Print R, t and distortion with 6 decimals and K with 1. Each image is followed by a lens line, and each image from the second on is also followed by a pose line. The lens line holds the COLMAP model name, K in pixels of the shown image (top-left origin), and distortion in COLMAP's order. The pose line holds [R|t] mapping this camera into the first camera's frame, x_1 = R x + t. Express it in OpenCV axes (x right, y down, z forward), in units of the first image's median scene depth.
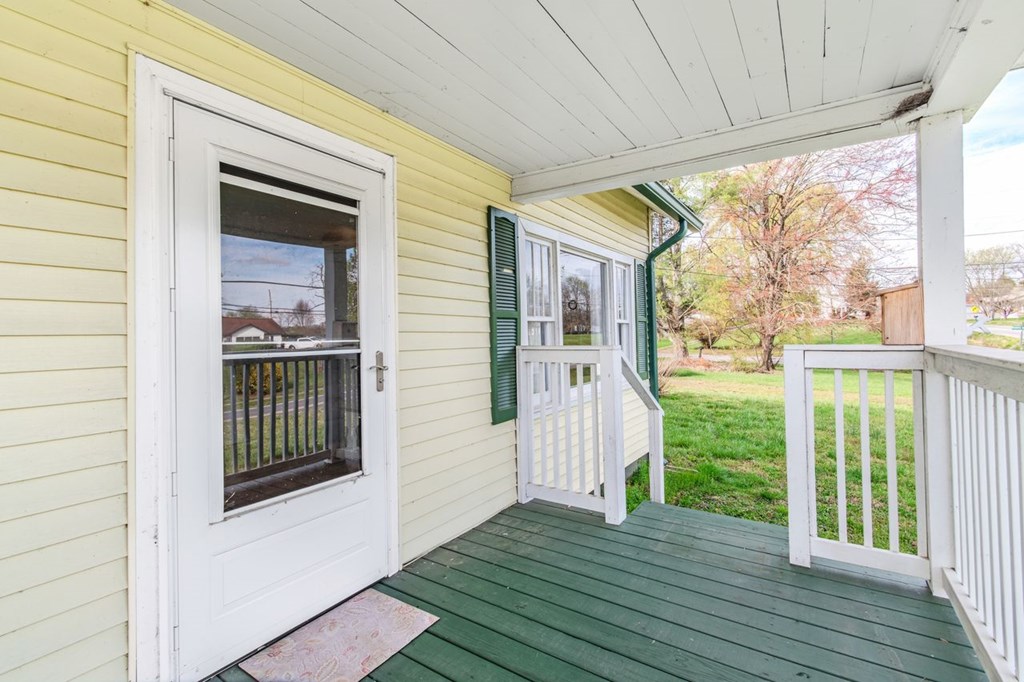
lens RADIAL K [[453.1, 0, 512.0], [0, 453.1, 341.0], [0, 0, 1]] dist [-0.001015, -0.000139]
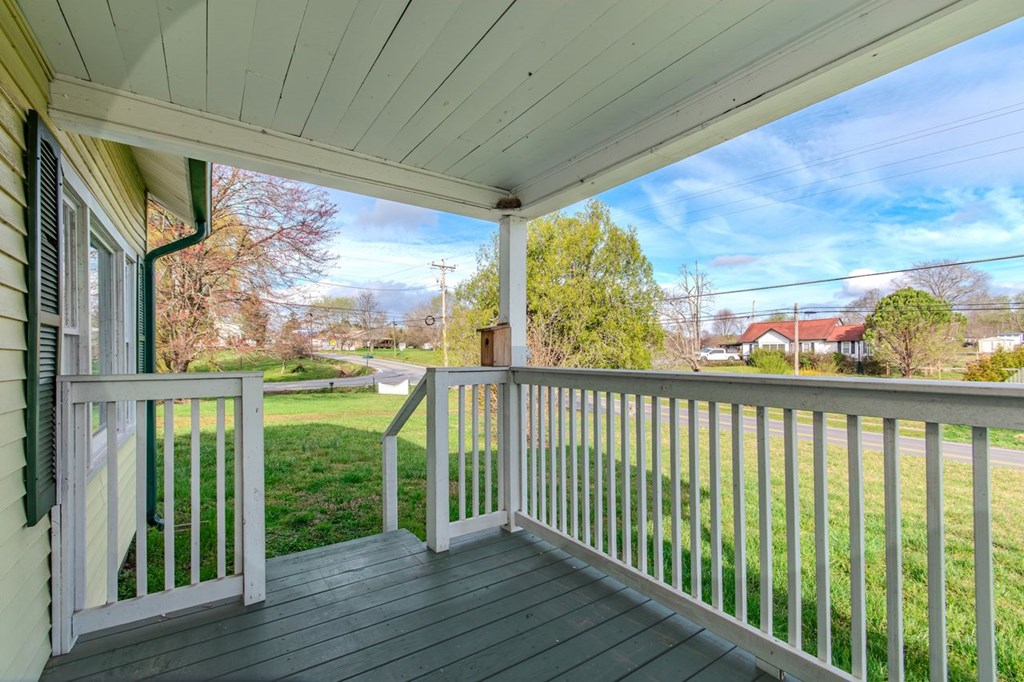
lens RADIAL K [[457.4, 0, 517.0], [0, 457.4, 358.5], [0, 0, 1]] dist [-0.000398, -0.000179]
pose [[0.370186, 0.009739, 0.928906, -0.331532], [0.009212, 0.999857, -0.014153, 0.002906], [-0.928912, 0.013796, 0.370044, 0.283492]]
